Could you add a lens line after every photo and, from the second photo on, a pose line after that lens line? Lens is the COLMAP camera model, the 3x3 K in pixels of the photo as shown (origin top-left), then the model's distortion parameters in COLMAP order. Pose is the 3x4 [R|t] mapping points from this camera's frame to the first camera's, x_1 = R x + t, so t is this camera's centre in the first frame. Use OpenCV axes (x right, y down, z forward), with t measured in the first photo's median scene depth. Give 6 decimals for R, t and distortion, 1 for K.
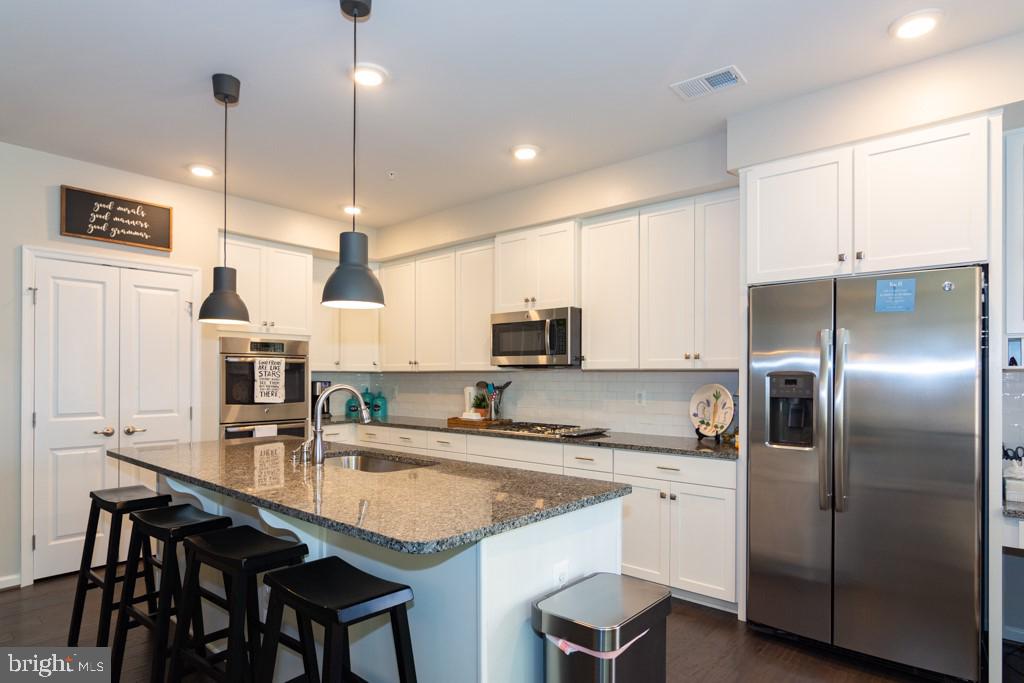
lens RADIAL K [[567.8, 0, 496.1], [0, 567.8, 366.1], [0, 0, 1]] dist [-0.000050, -0.000608]
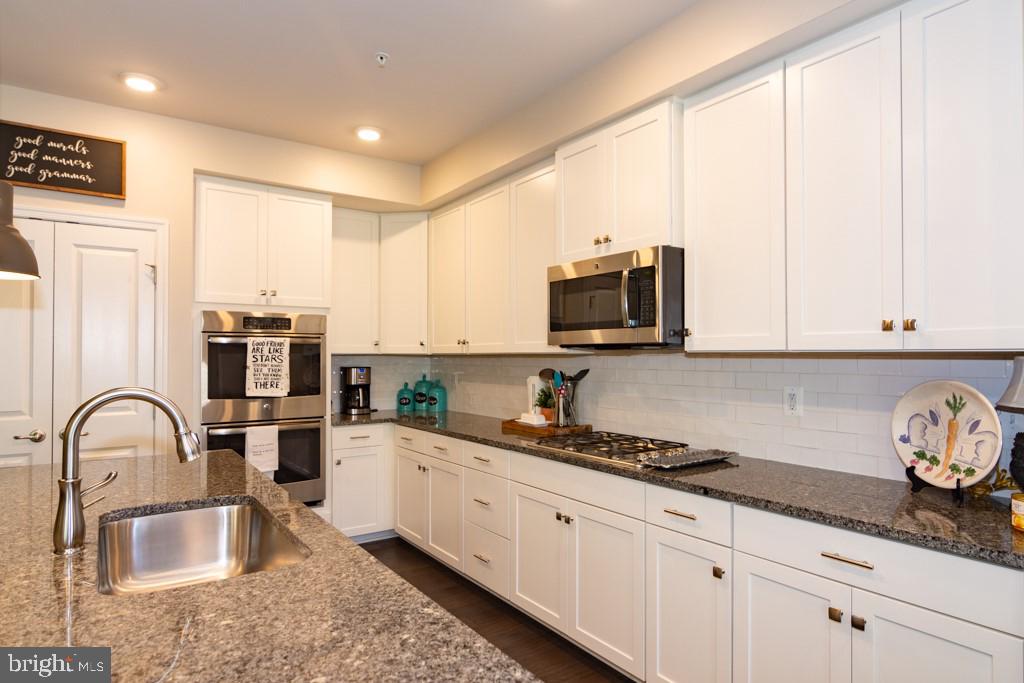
lens RADIAL K [[582.3, 0, 512.0], [0, 582.3, 341.5], [0, 0, 1]] dist [-0.000948, -0.000484]
pose [[0.972563, -0.008404, -0.232490, 0.118994], [0.006934, 0.999950, -0.007137, -0.001611], [0.232538, 0.005329, 0.972573, 0.375654]]
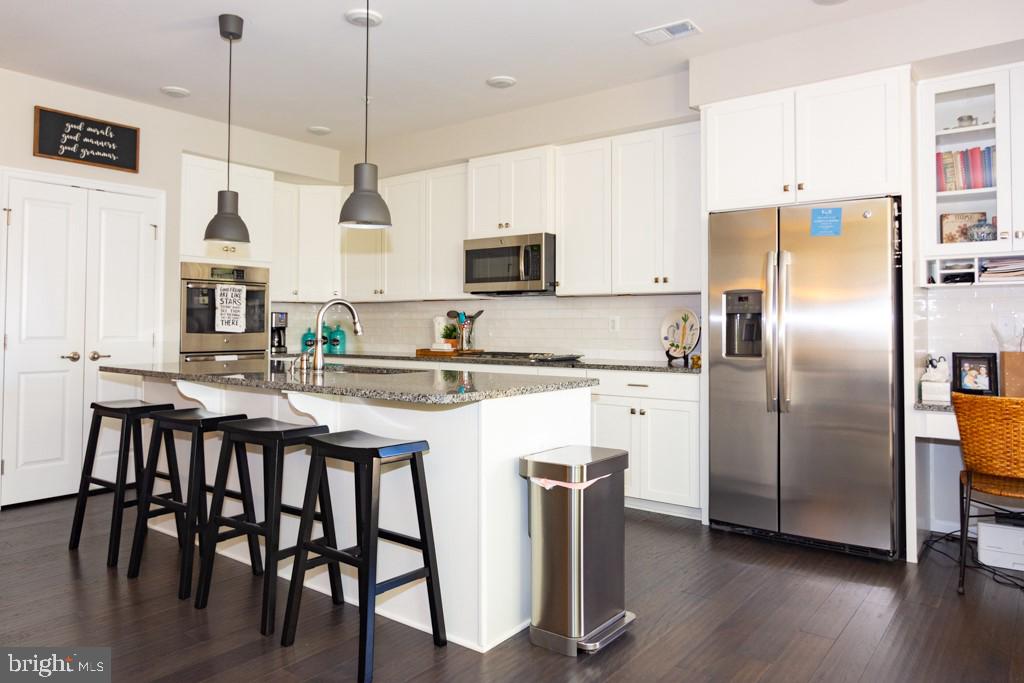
lens RADIAL K [[710.0, 0, 483.1], [0, 710.0, 296.2], [0, 0, 1]] dist [0.000606, 0.001749]
pose [[0.998726, 0.003336, 0.050345, -0.041670], [-0.002025, 0.999659, -0.026052, 0.041246], [-0.050415, 0.025917, 0.998392, -0.251194]]
